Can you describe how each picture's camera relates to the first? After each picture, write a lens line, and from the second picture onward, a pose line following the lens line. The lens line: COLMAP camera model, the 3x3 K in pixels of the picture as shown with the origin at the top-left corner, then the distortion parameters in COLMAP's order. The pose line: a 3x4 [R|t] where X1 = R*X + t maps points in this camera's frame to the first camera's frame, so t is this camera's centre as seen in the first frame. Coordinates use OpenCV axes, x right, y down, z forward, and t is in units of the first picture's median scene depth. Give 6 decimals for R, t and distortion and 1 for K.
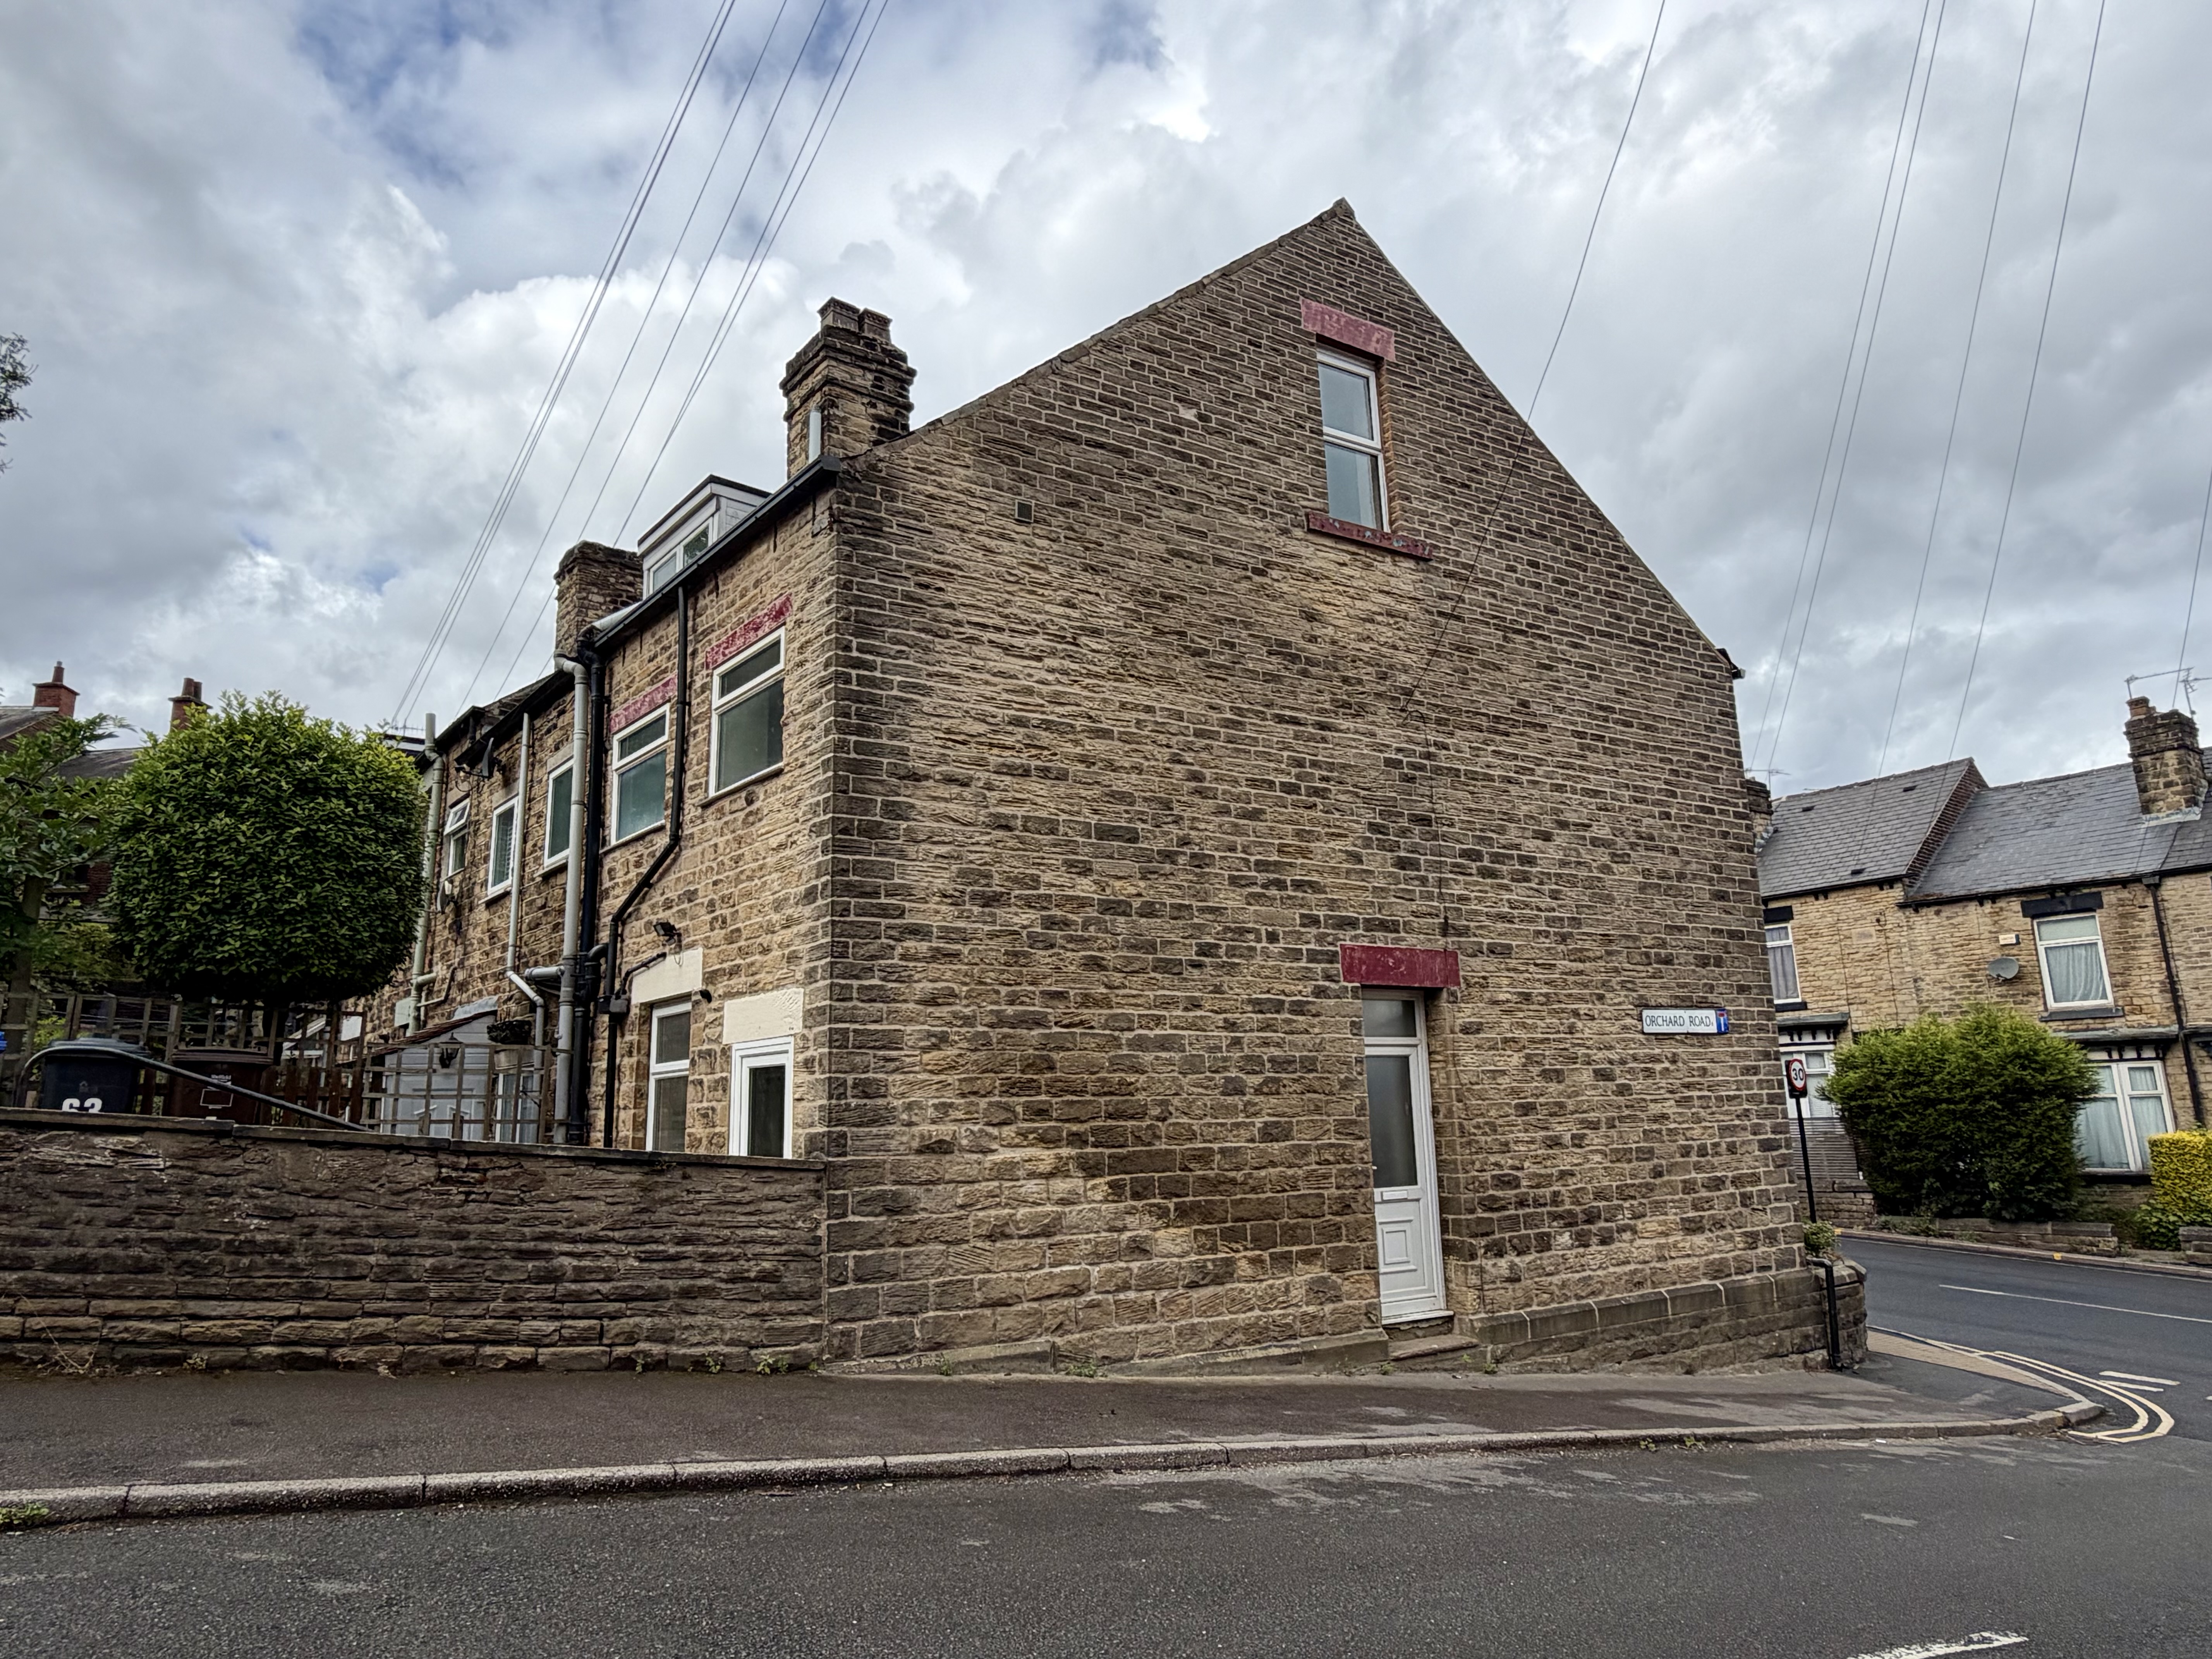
lens RADIAL K [[1352.3, 0, 1057.8], [0, 1352.3, 832.6], [0, 0, 1]] dist [-0.001209, -0.002094]
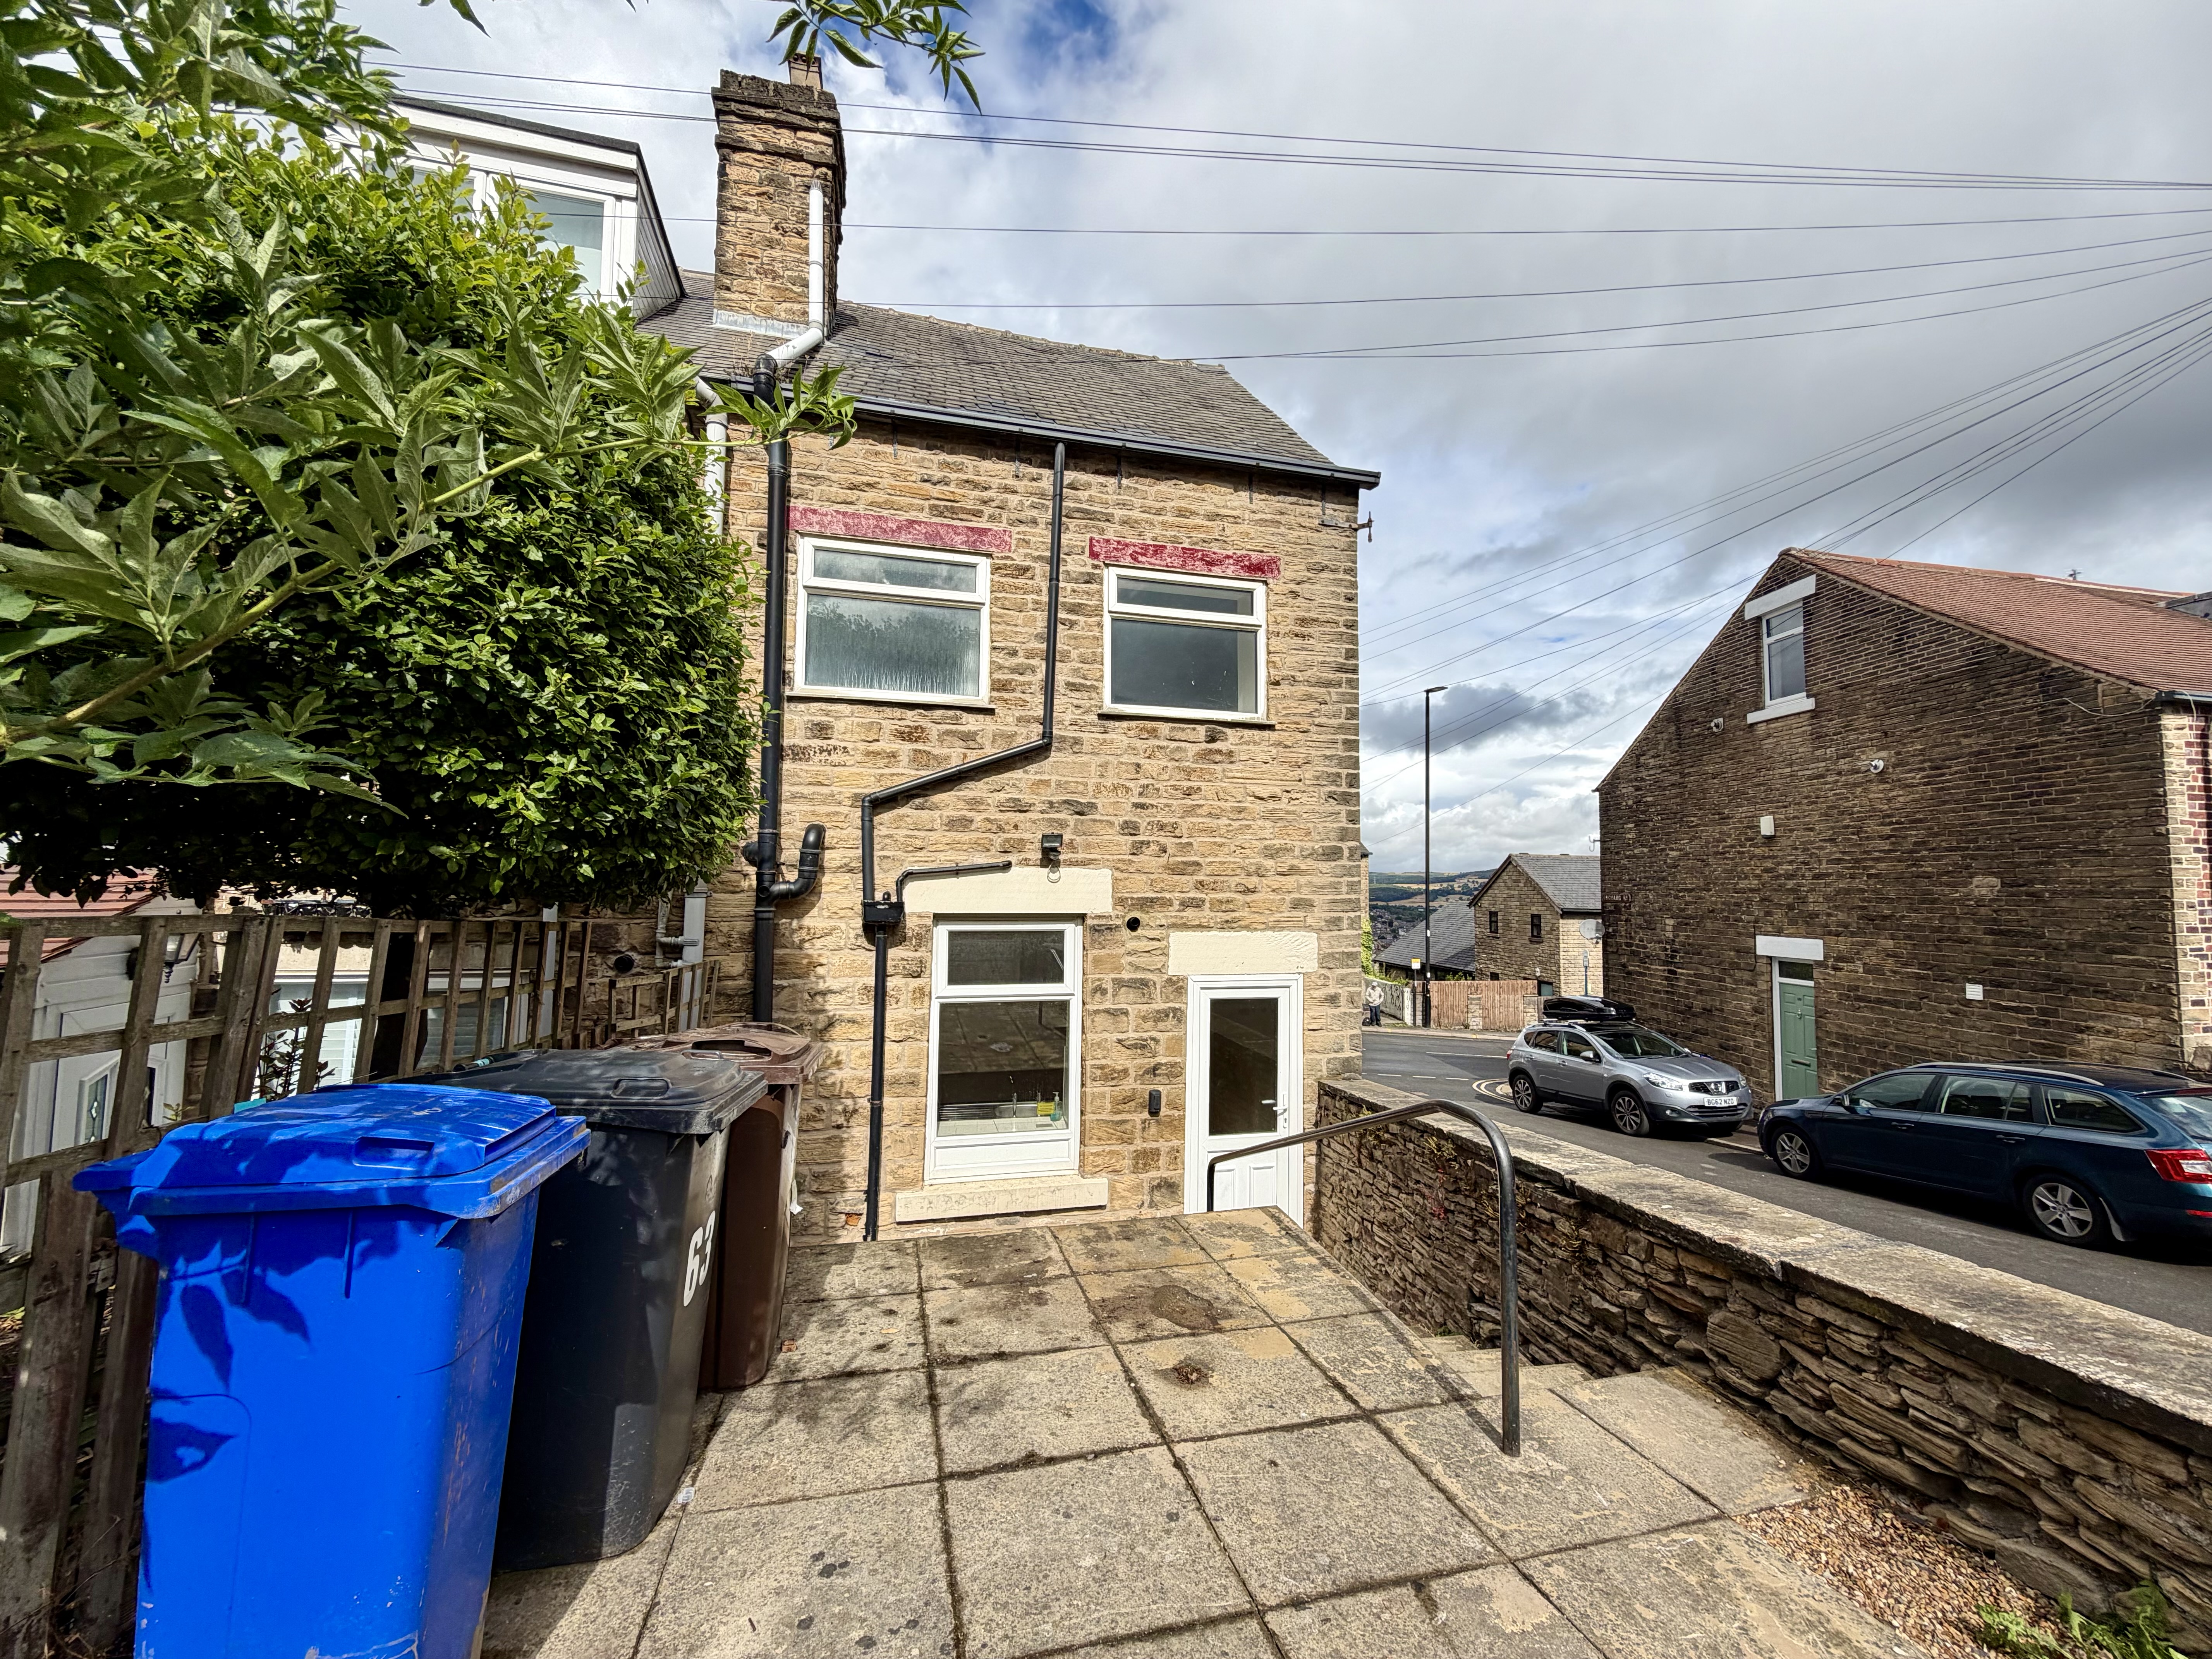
lens RADIAL K [[881.9, 0, 1106.0], [0, 881.9, 829.5], [0, 0, 1]] dist [0.002836, 0.000240]
pose [[0.405061, 0.082767, 0.910536, -0.826056], [-0.215971, 0.976372, 0.007325, 0.053990], [-0.888416, -0.199617, 0.413365, 0.752577]]
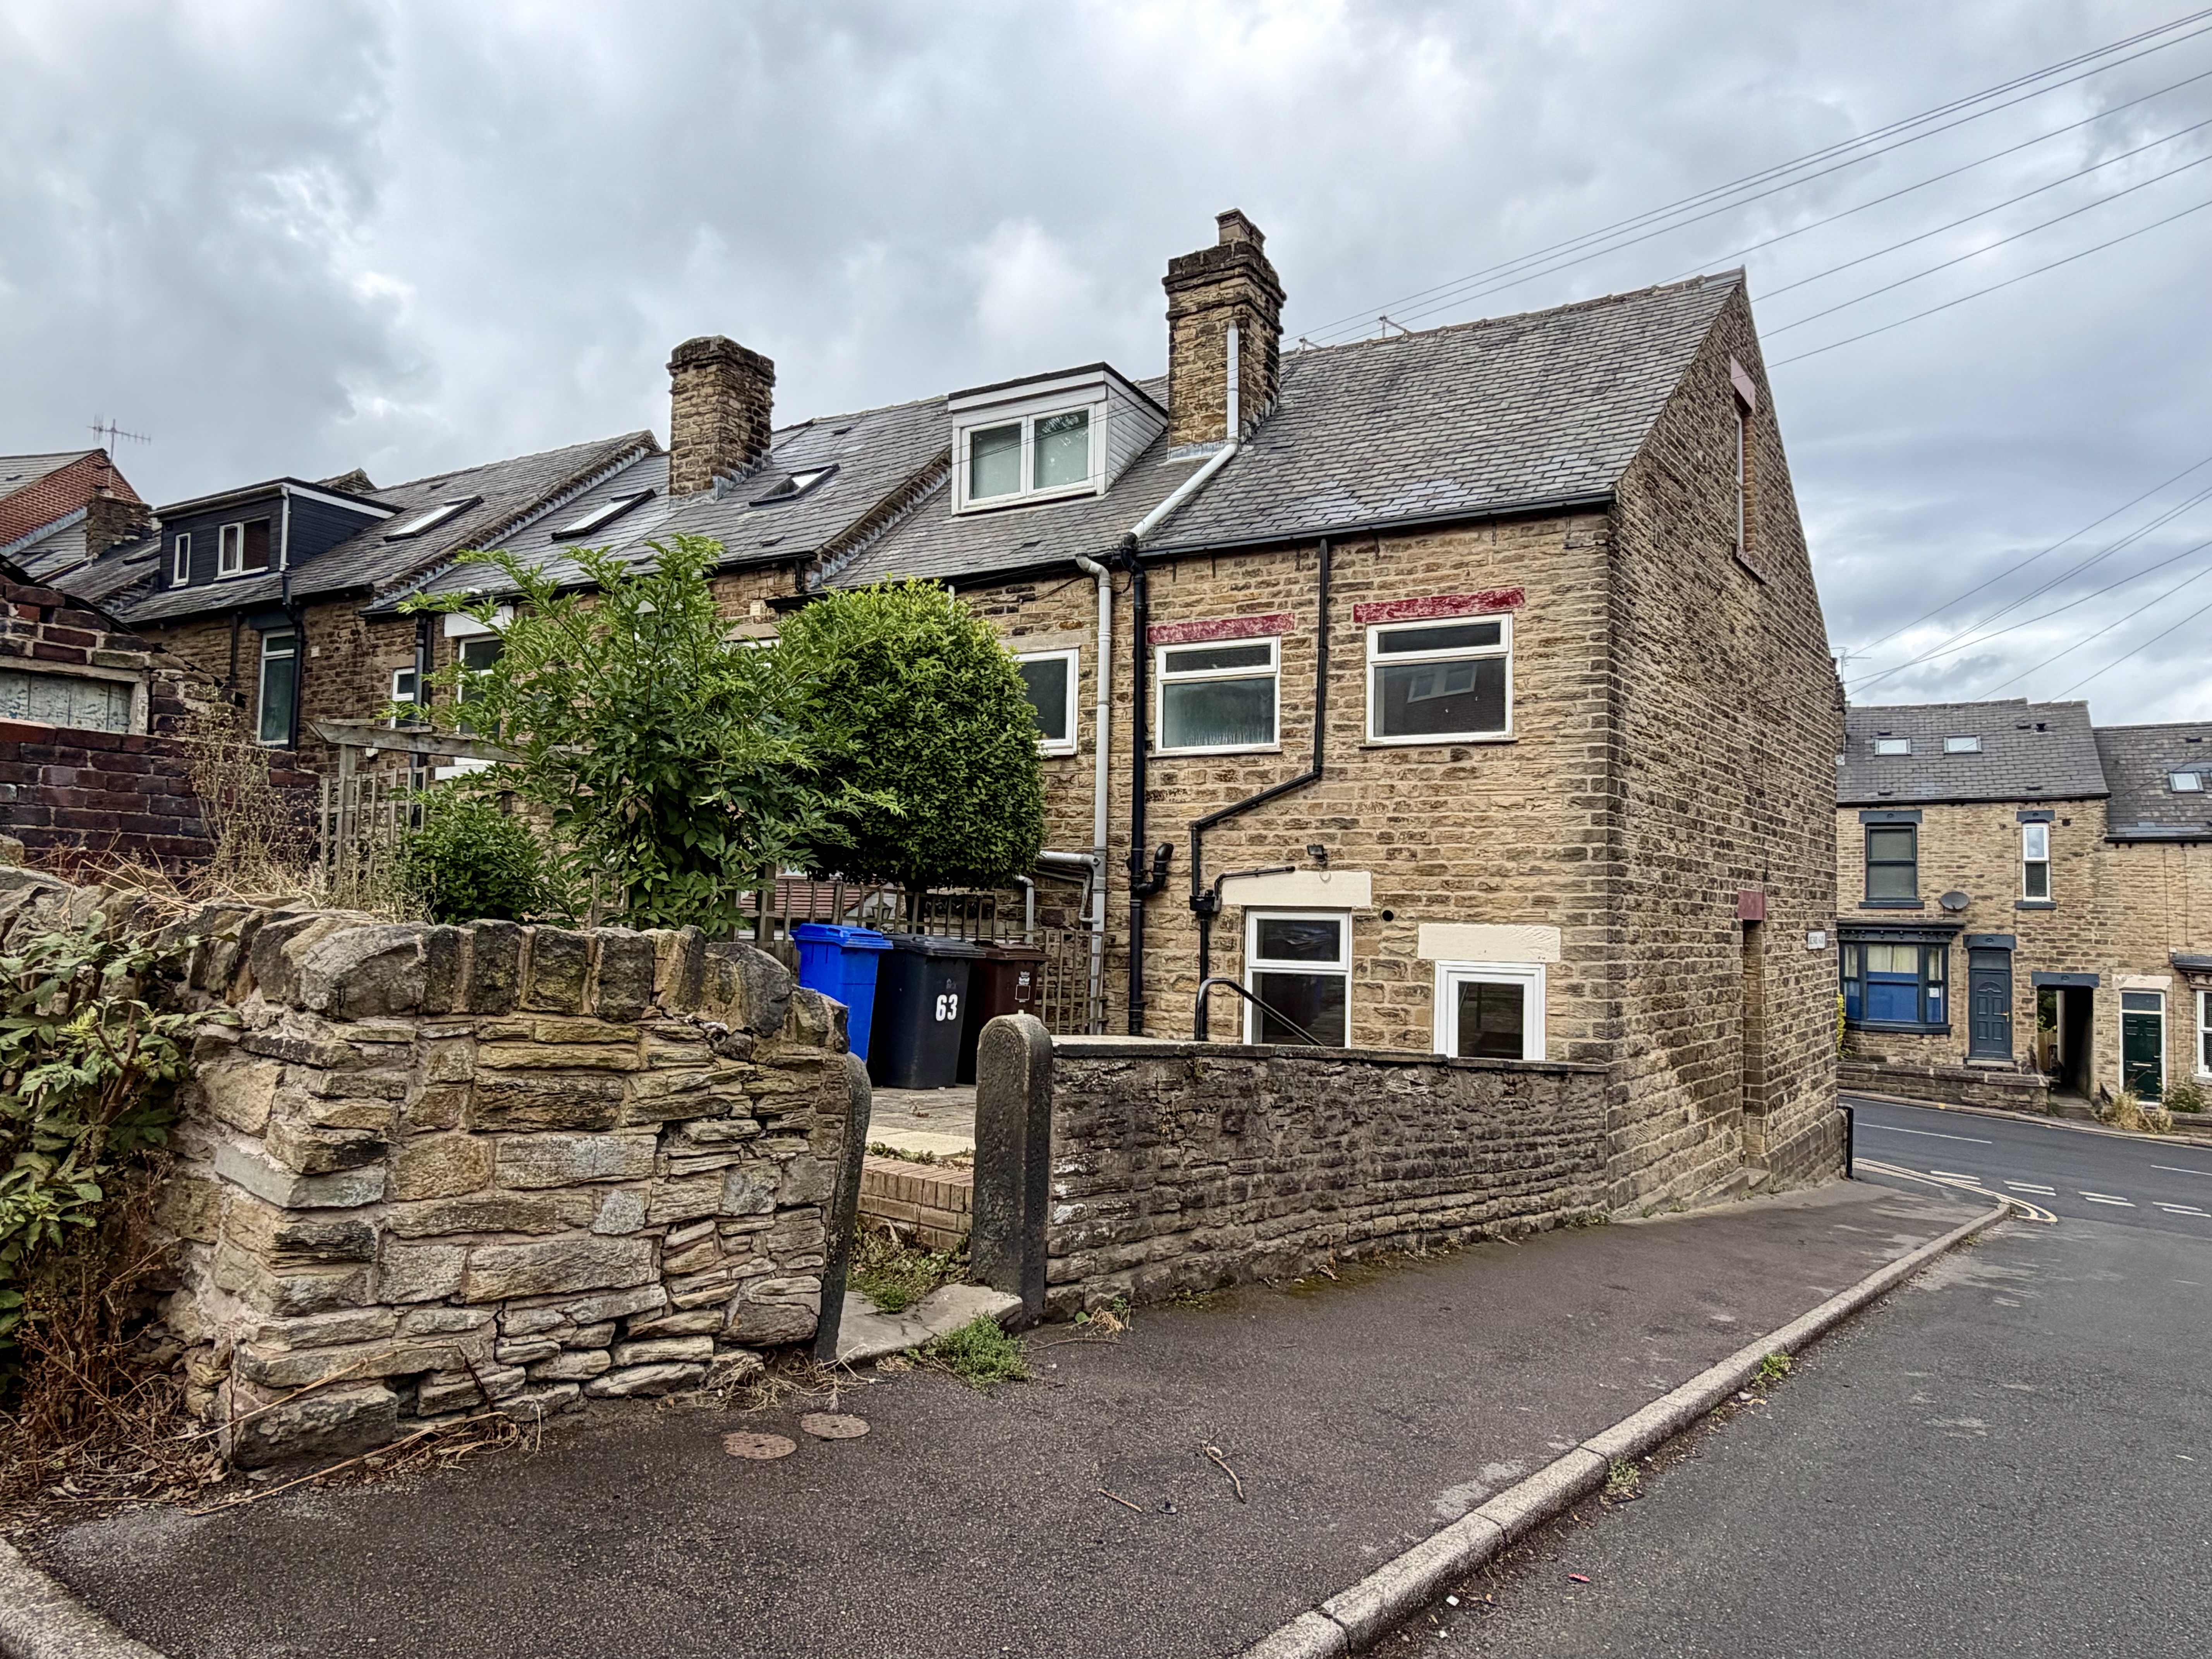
lens RADIAL K [[1312.7, 0, 1104.0], [0, 1312.7, 843.7], [0, 0, 1]] dist [0.001901, 0.000040]
pose [[0.923155, 0.055679, 0.380374, -0.909669], [-0.118823, 0.982332, 0.144587, -0.076168], [-0.365603, -0.178673, 0.913461, 0.047578]]
